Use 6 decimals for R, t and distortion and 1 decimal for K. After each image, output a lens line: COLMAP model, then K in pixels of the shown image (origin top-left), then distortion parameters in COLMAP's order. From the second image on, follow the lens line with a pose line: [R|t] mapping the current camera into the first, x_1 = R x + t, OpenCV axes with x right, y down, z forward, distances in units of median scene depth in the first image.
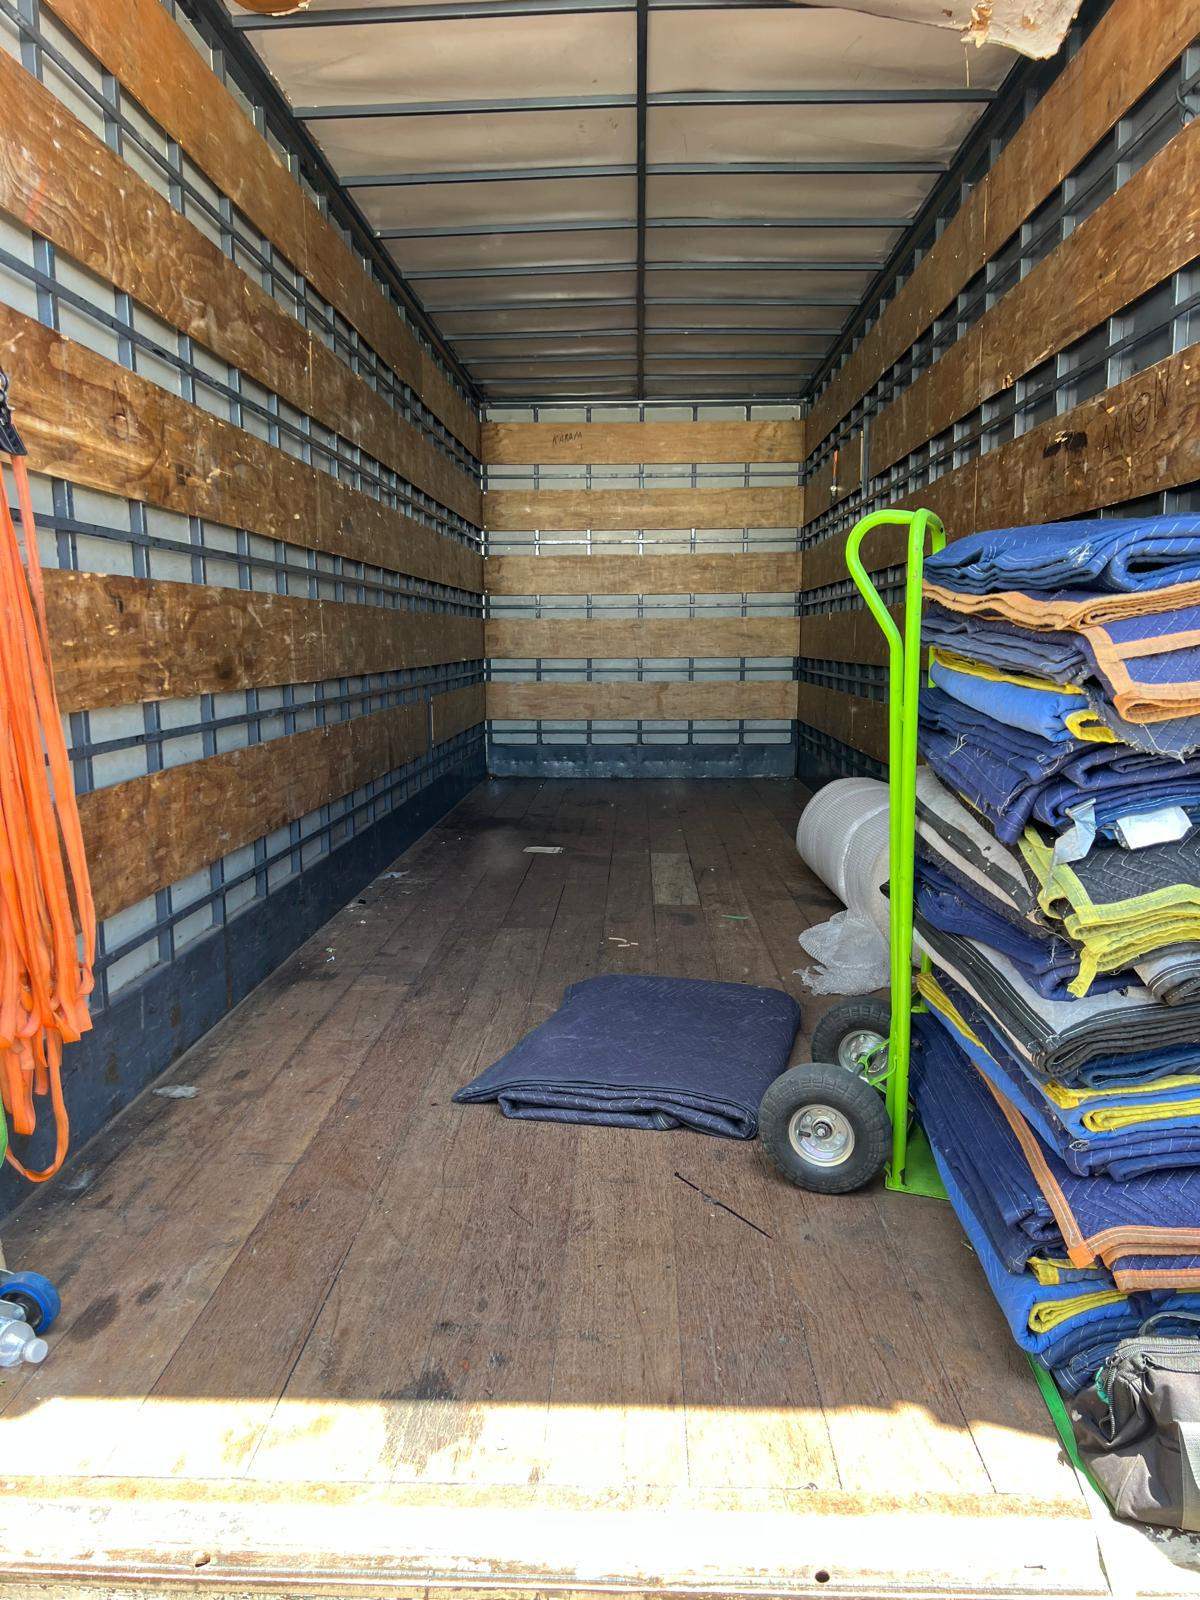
lens RADIAL K [[1183.6, 0, 595.4], [0, 1183.6, 800.3], [0, 0, 1]] dist [0.034938, -0.034873]
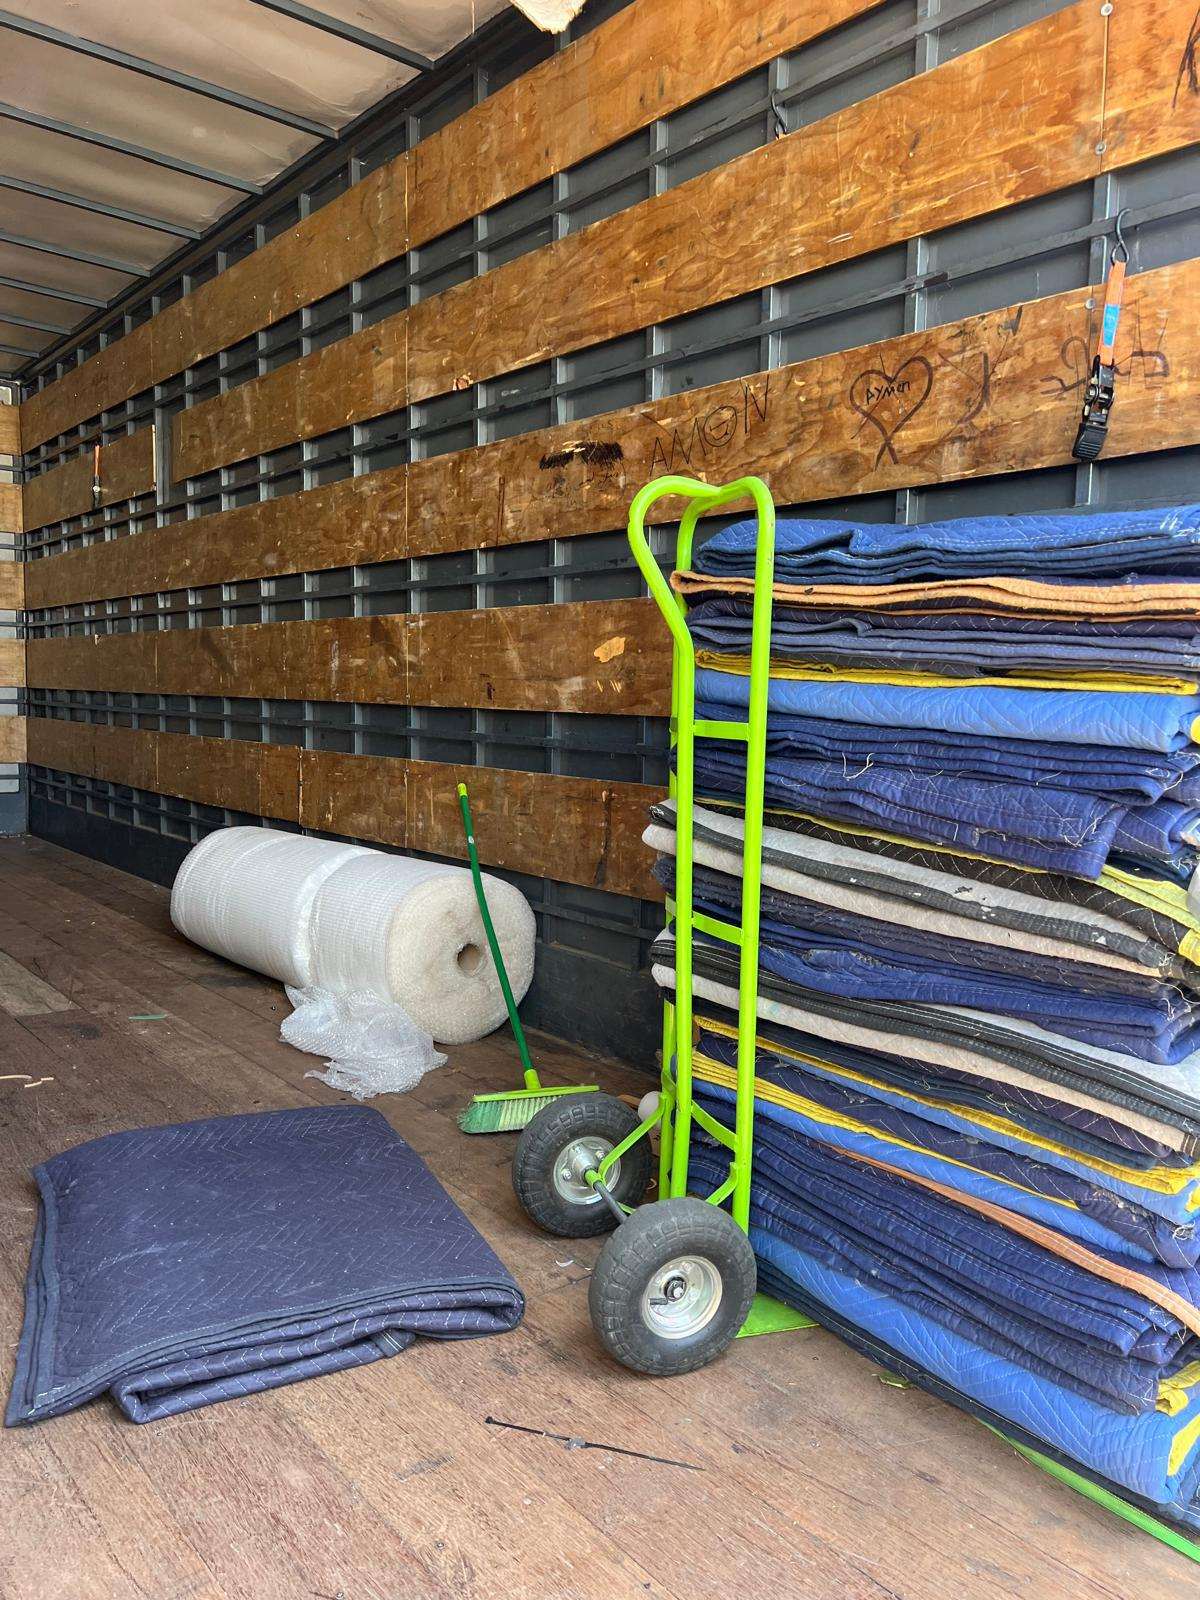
lens RADIAL K [[1183.6, 0, 602.0], [0, 1183.6, 804.2], [0, 0, 1]] dist [0.034938, -0.034873]
pose [[0.749358, -0.037534, 0.661101, -0.262234], [0.061108, 0.998052, -0.012602, -0.015733], [-0.659339, 0.049842, 0.750192, 0.365887]]
